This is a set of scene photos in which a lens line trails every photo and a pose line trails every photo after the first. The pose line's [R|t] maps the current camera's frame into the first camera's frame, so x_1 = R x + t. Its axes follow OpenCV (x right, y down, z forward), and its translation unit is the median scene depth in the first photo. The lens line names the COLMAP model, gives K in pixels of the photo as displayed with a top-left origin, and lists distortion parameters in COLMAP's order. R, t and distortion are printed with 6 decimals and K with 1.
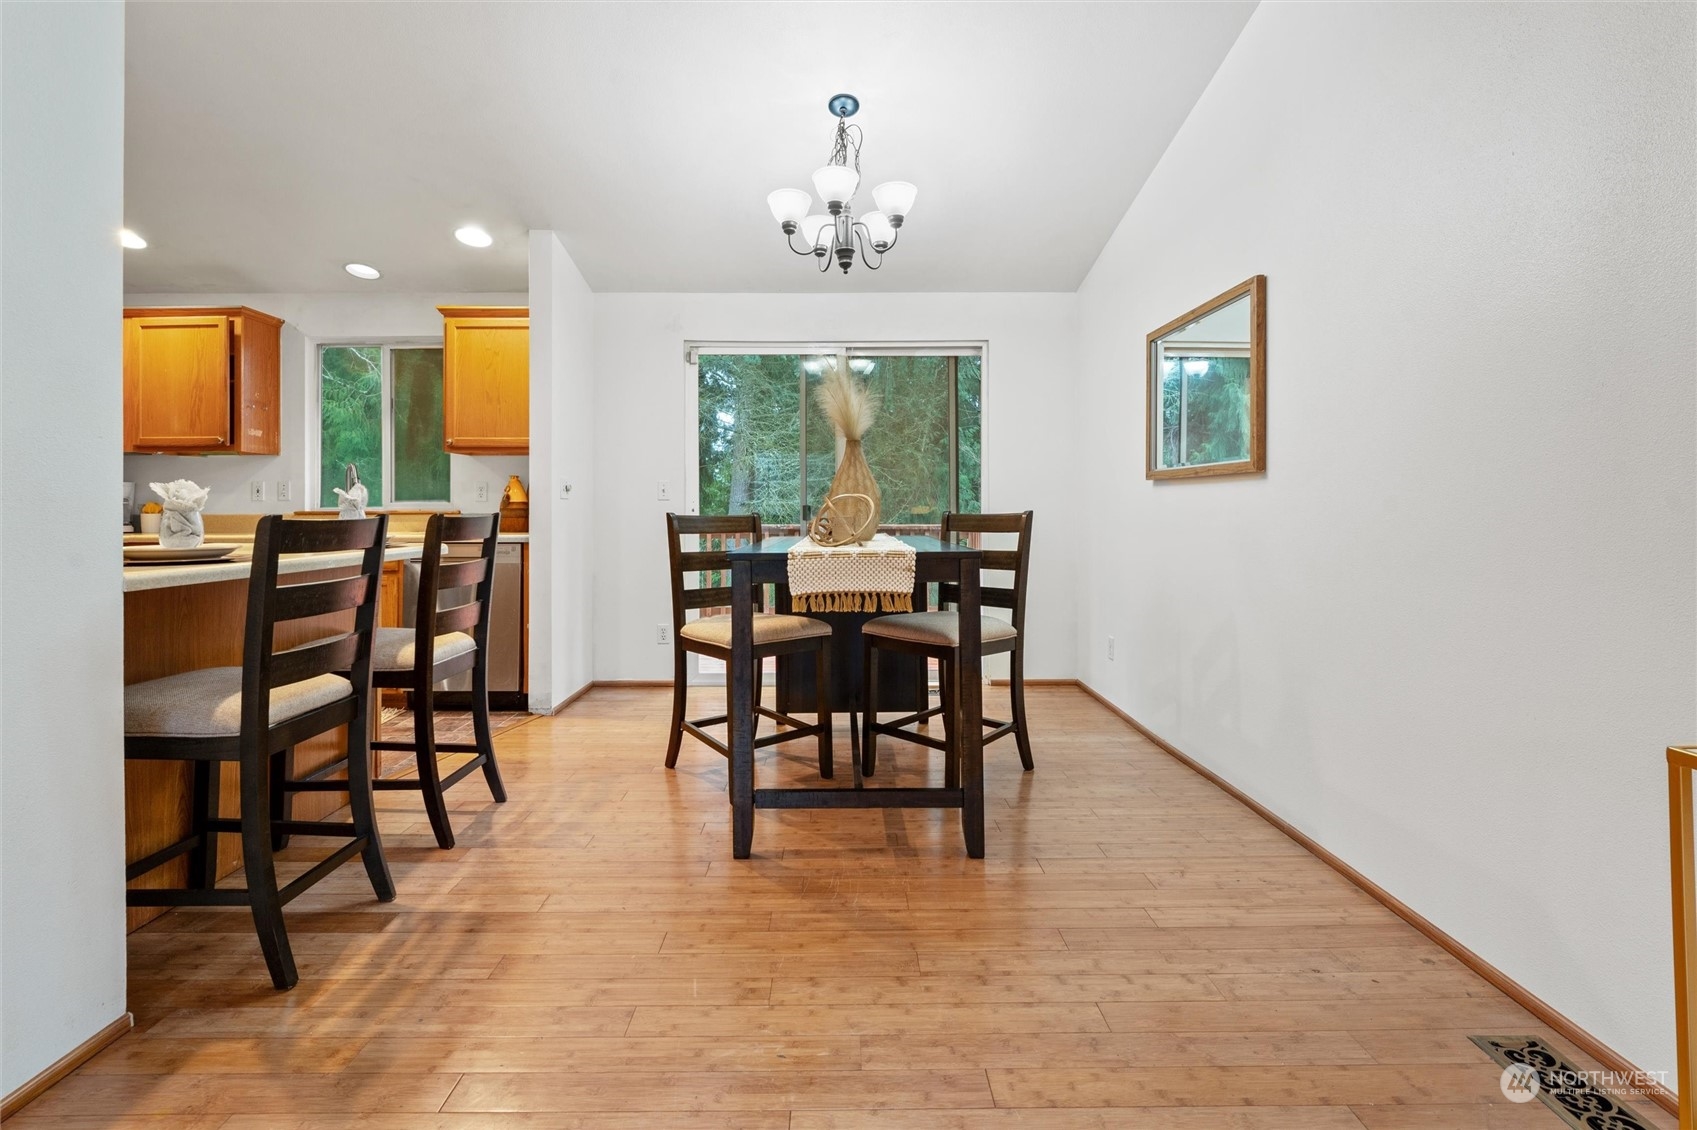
lens RADIAL K [[787.6, 0, 837.5], [0, 787.6, 526.4], [0, 0, 1]] dist [-0.001152, -0.000007]
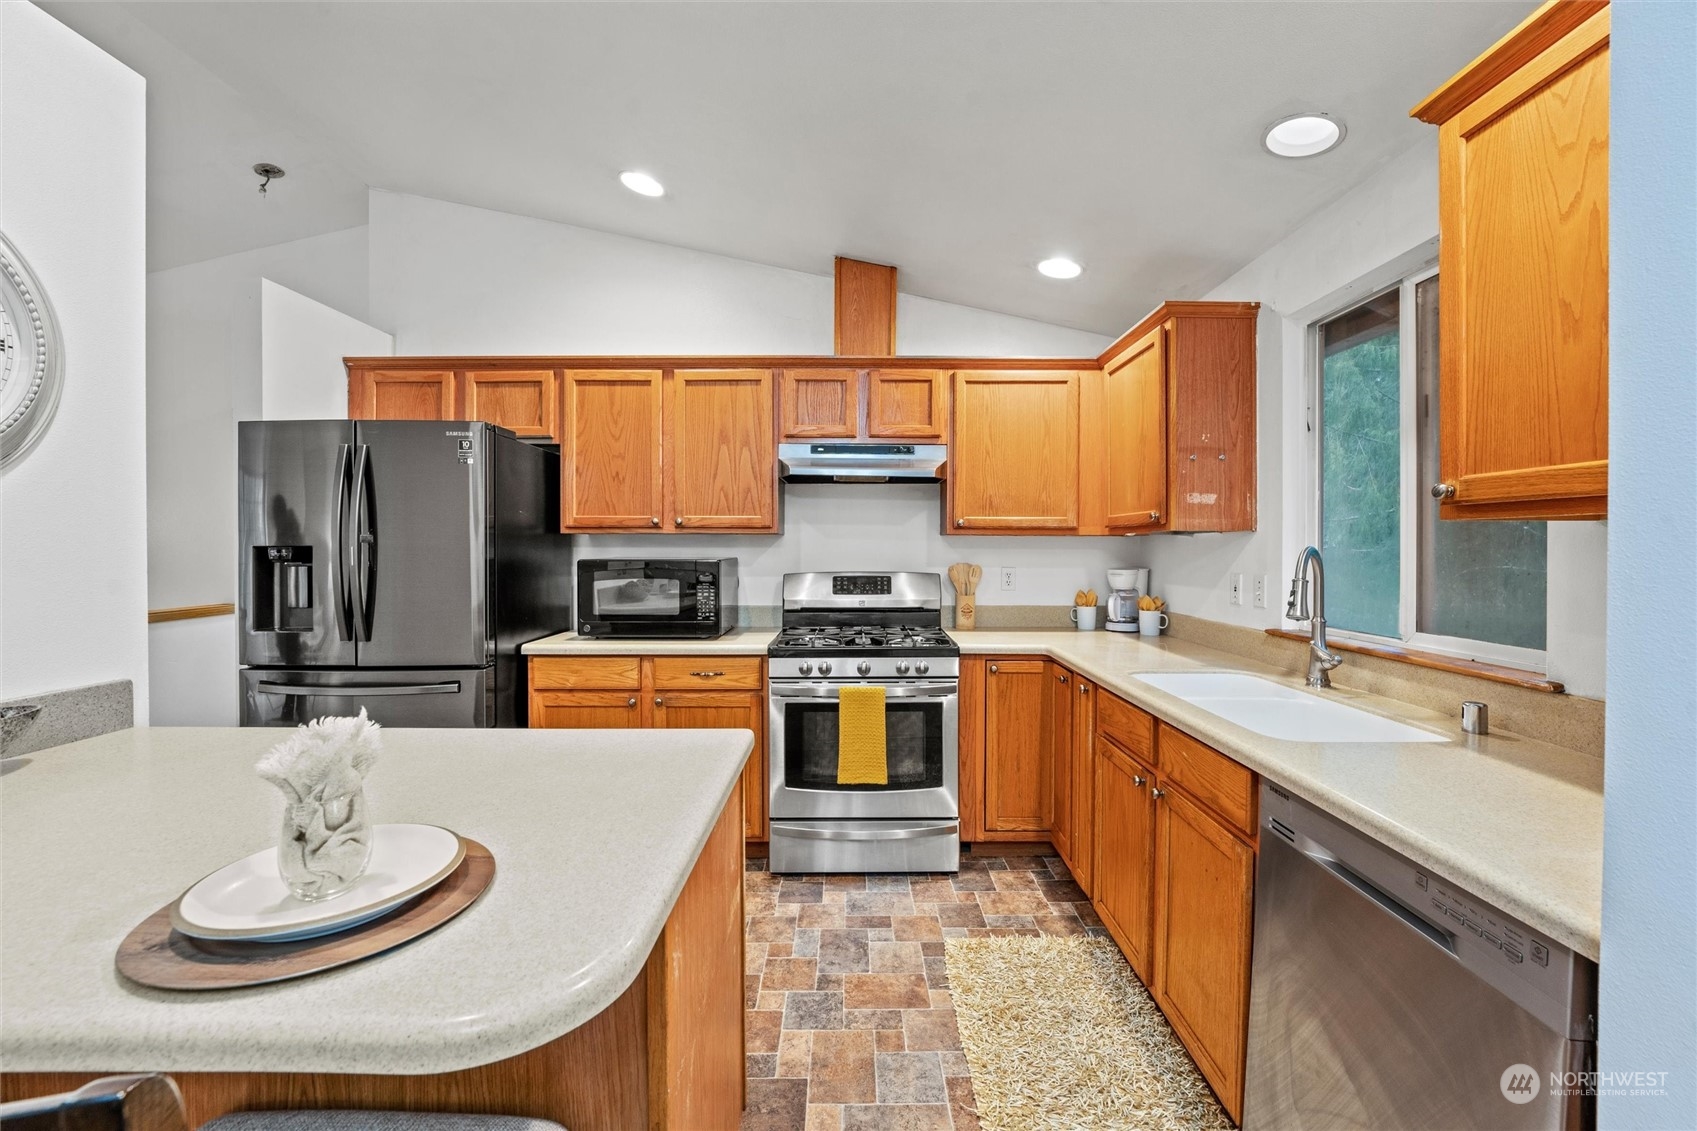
lens RADIAL K [[686.7, 0, 847.1], [0, 686.7, 551.8], [0, 0, 1]] dist [-0.004221, -0.000621]
pose [[-0.015410, 0.009041, -0.999840, -0.190965], [-0.013654, 0.999864, 0.009251, -0.078286], [0.999788, 0.013794, -0.015285, 0.726035]]
